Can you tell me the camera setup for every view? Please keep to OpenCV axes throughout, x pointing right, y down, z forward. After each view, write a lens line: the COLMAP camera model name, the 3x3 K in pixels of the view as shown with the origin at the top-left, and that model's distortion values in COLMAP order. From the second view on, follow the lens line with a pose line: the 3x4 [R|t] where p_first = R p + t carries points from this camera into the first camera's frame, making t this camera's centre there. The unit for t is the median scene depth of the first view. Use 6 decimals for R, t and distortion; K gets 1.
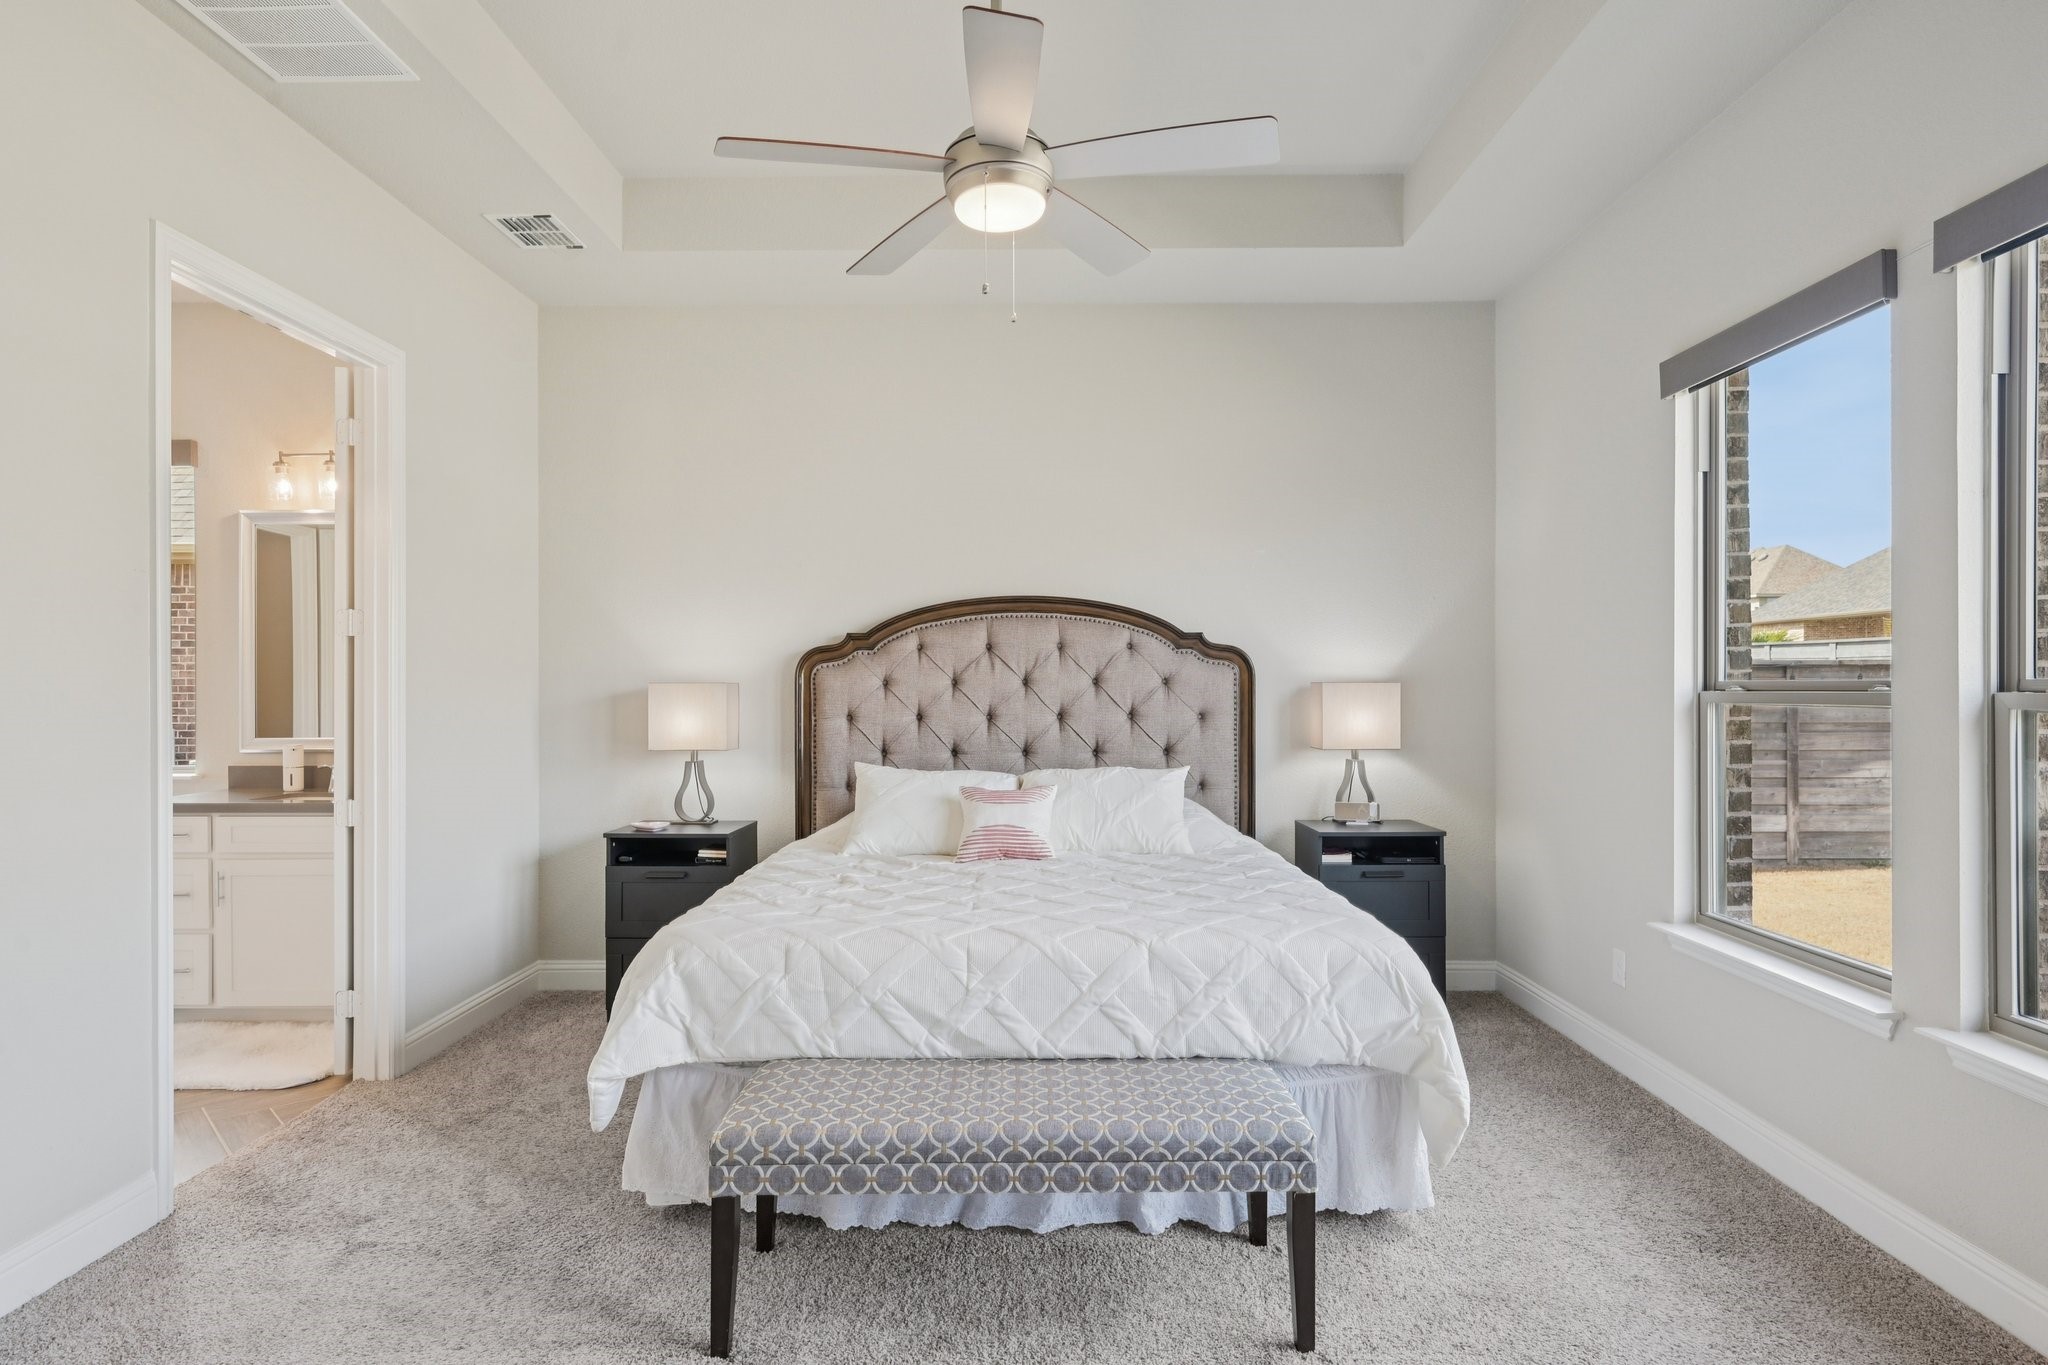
lens RADIAL K [[1082.1, 0, 1024.0], [0, 1082.1, 682.5], [0, 0, 1]] dist [-0.002871, -0.000180]
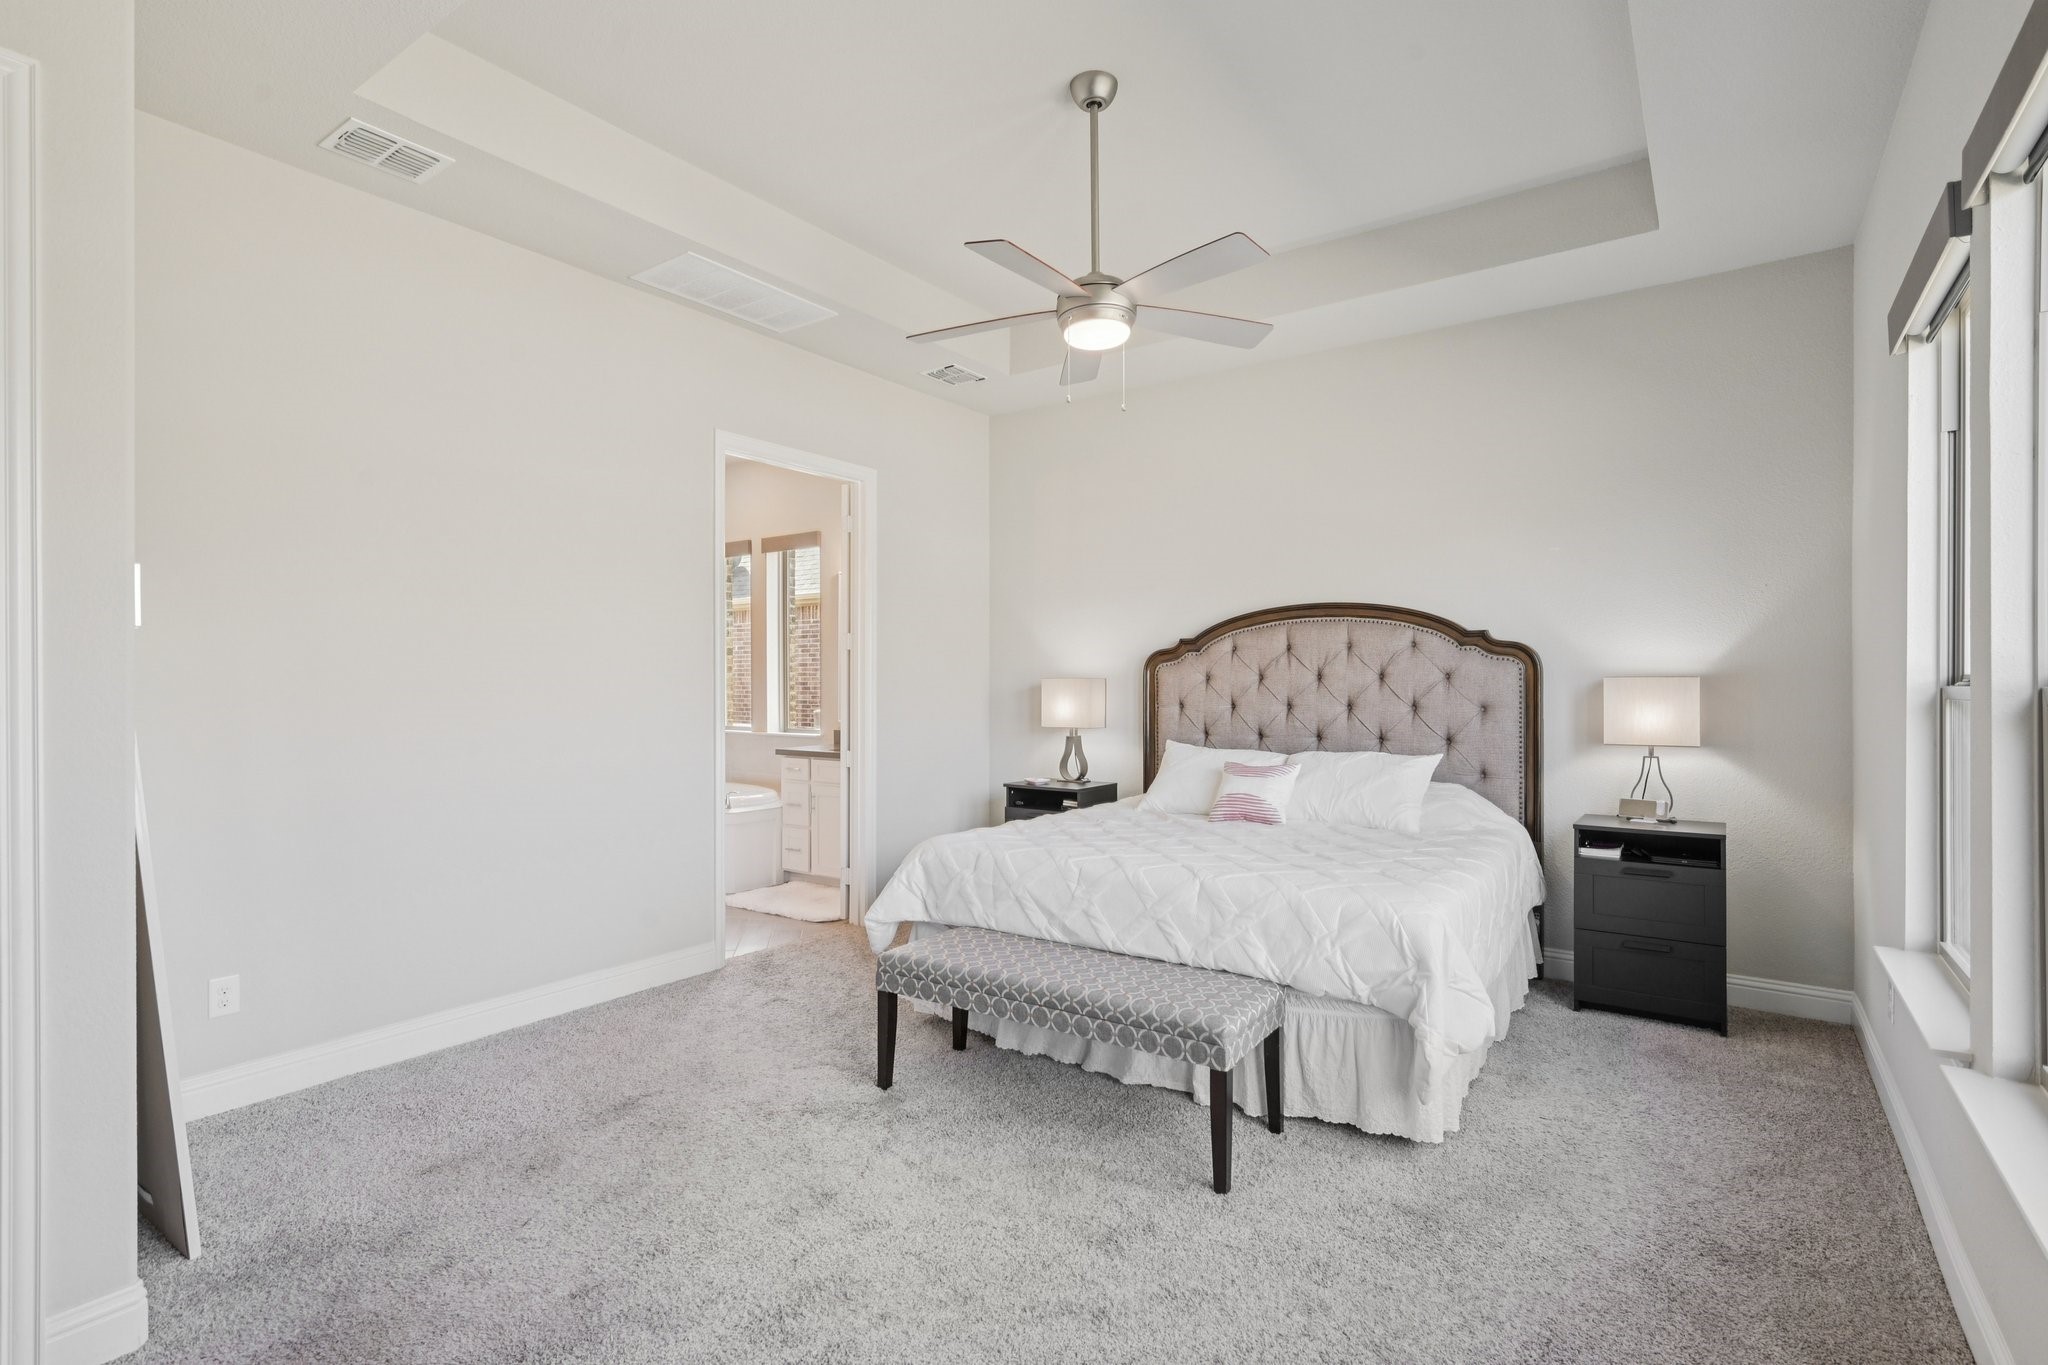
lens RADIAL K [[980.3, 0, 1024.0], [0, 980.3, 682.5], [0, 0, 1]] dist [0.001230, 0.000105]
pose [[0.821182, 0.000626, -0.570667, 0.380526], [0.002139, 0.999989, 0.004176, 0.000354], [0.570663, -0.004650, 0.821171, -0.050539]]
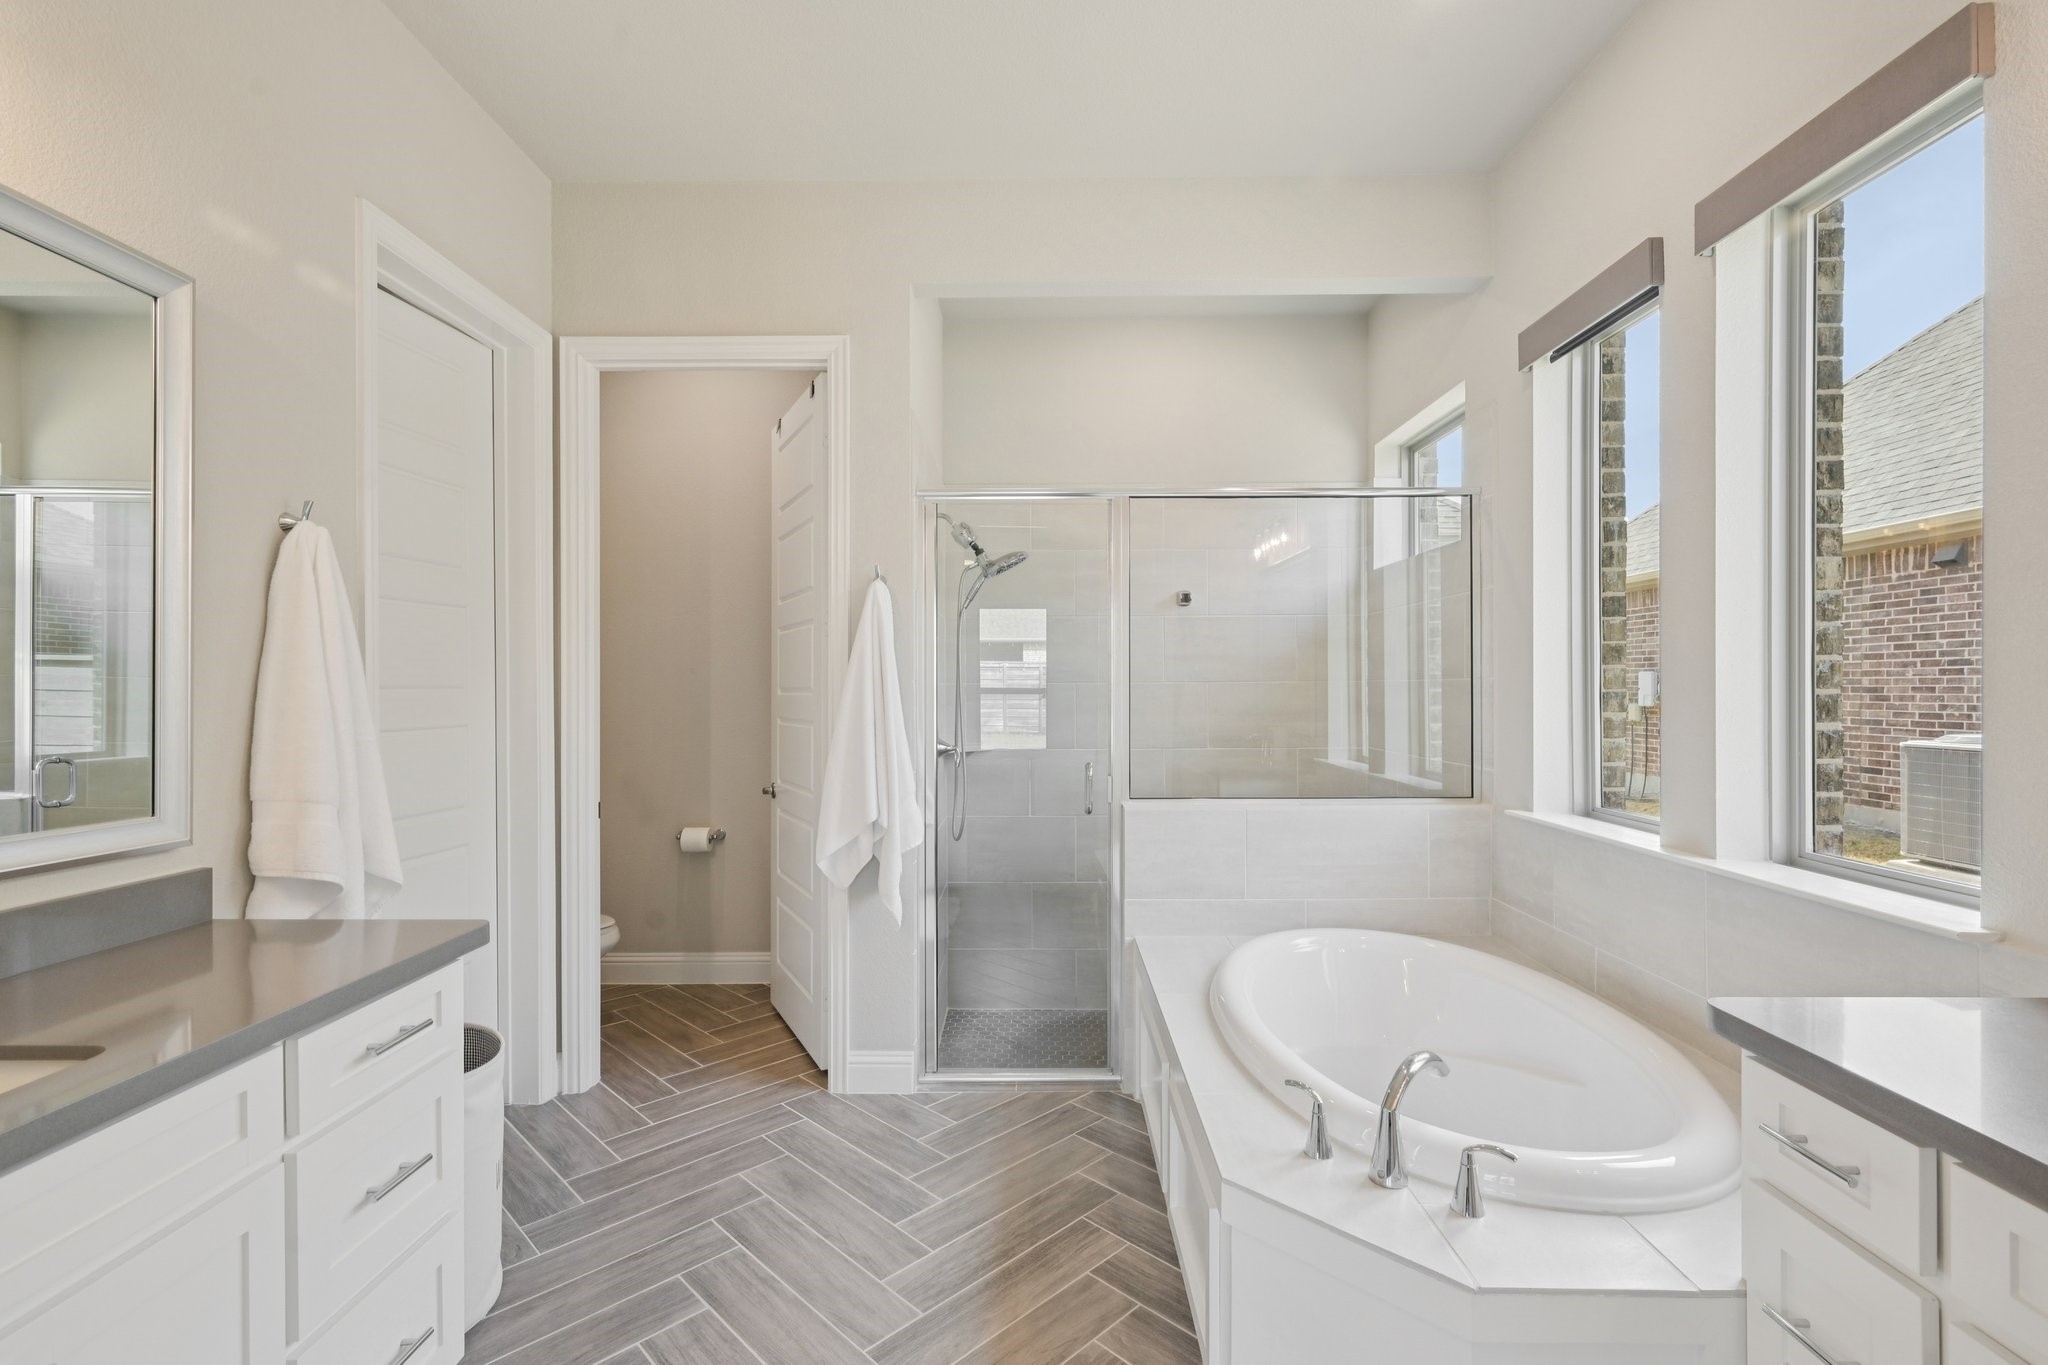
lens RADIAL K [[913.7, 0, 1024.0], [0, 913.7, 682.5], [0, 0, 1]] dist [0.000442, -0.000006]
pose [[-0.005606, 0.000967, -0.999984, -0.517349], [-0.000903, 0.999999, 0.000972, 0.002433], [0.999984, 0.000908, -0.005605, 0.768350]]
